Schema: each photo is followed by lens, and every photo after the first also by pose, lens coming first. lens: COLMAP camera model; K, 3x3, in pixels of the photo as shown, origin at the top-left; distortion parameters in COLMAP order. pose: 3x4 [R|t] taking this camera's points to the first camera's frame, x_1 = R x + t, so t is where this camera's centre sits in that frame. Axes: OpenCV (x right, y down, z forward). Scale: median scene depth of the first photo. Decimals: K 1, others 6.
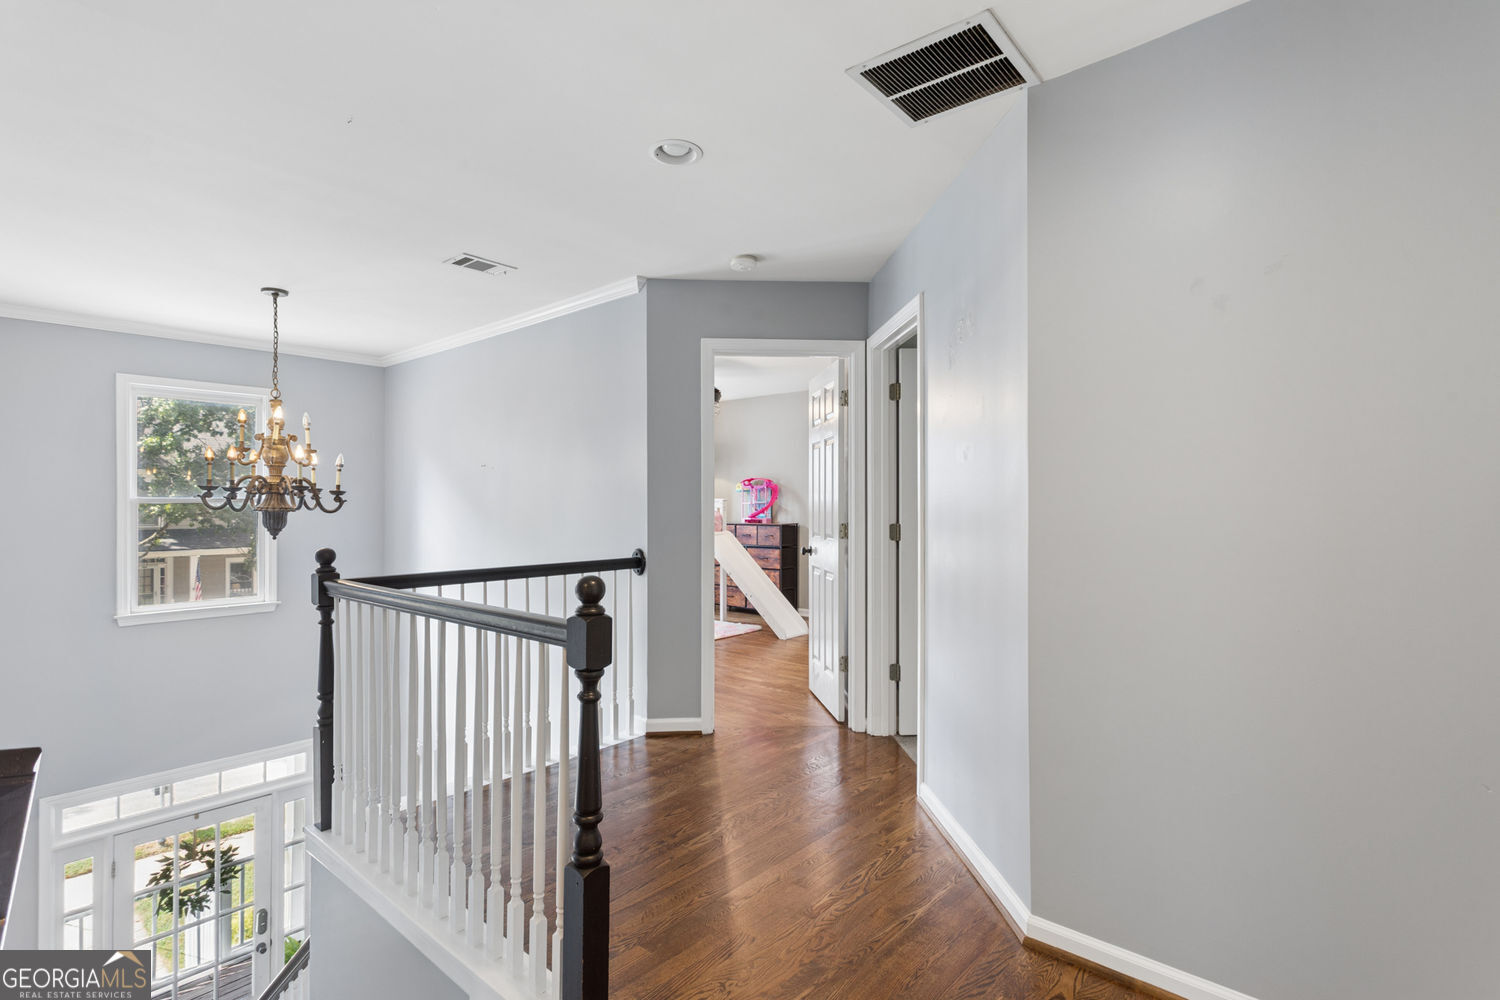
lens RADIAL K [[714.5, 0, 749.9], [0, 714.5, 503.5], [0, 0, 1]] dist [-0.001751, 0.003045]
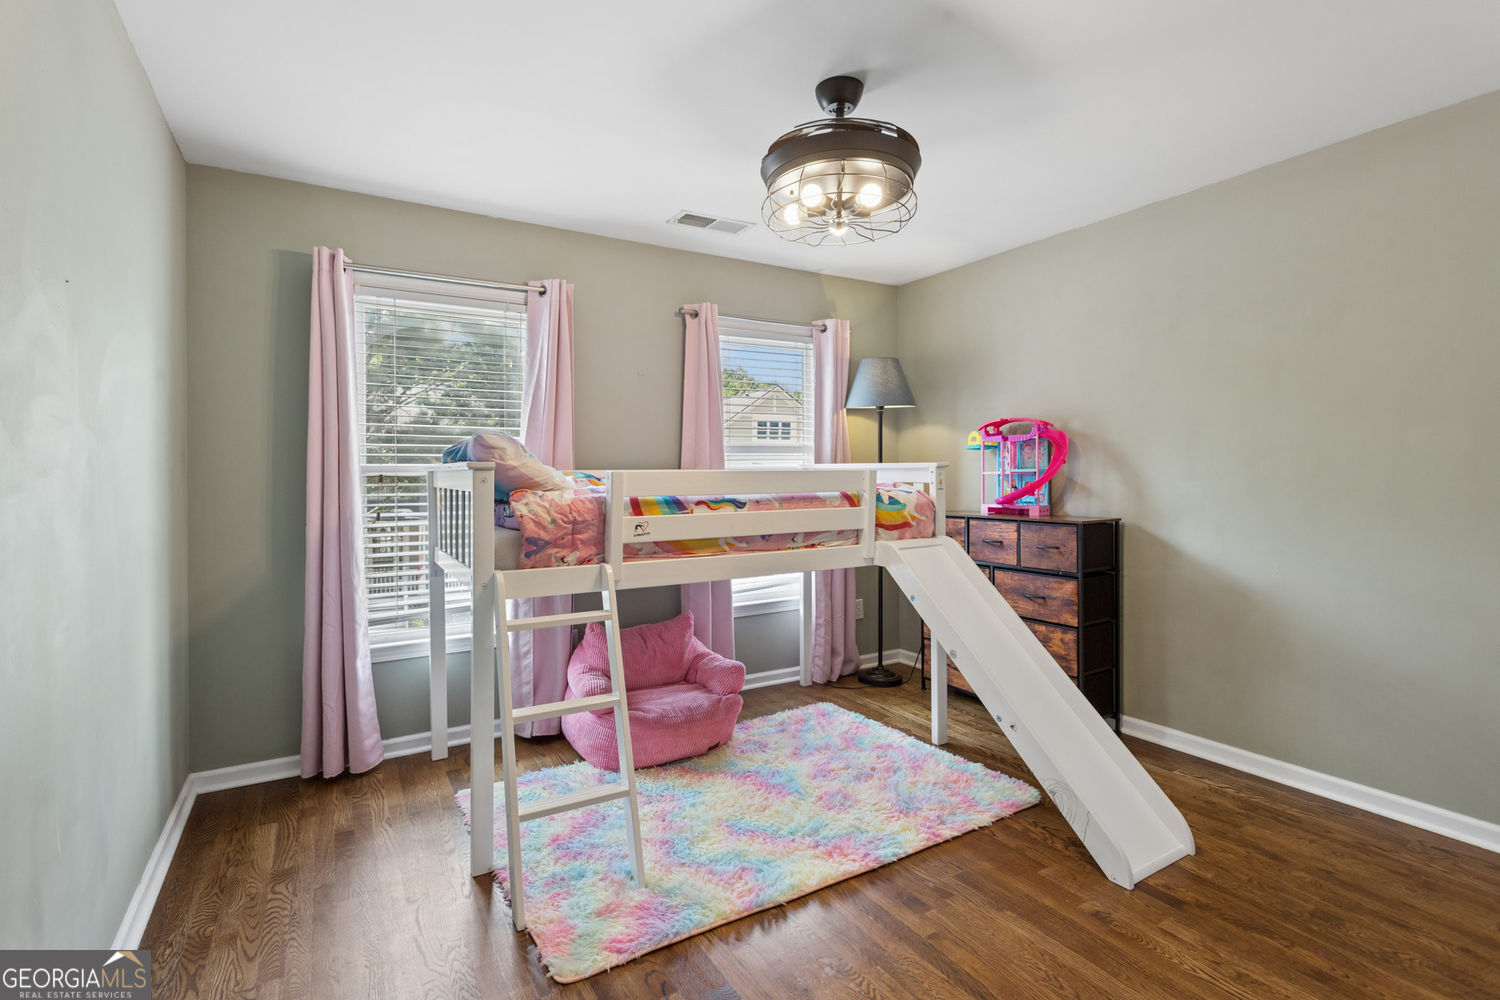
lens RADIAL K [[714.5, 0, 734.2], [0, 714.5, 492.3], [0, 0, 1]] dist [-0.001751, 0.003045]
pose [[0.945539, 0.002717, -0.325498, -0.012178], [0.004664, 0.999749, 0.021894, 0.001461], [0.325476, -0.022220, 0.945289, 0.516293]]
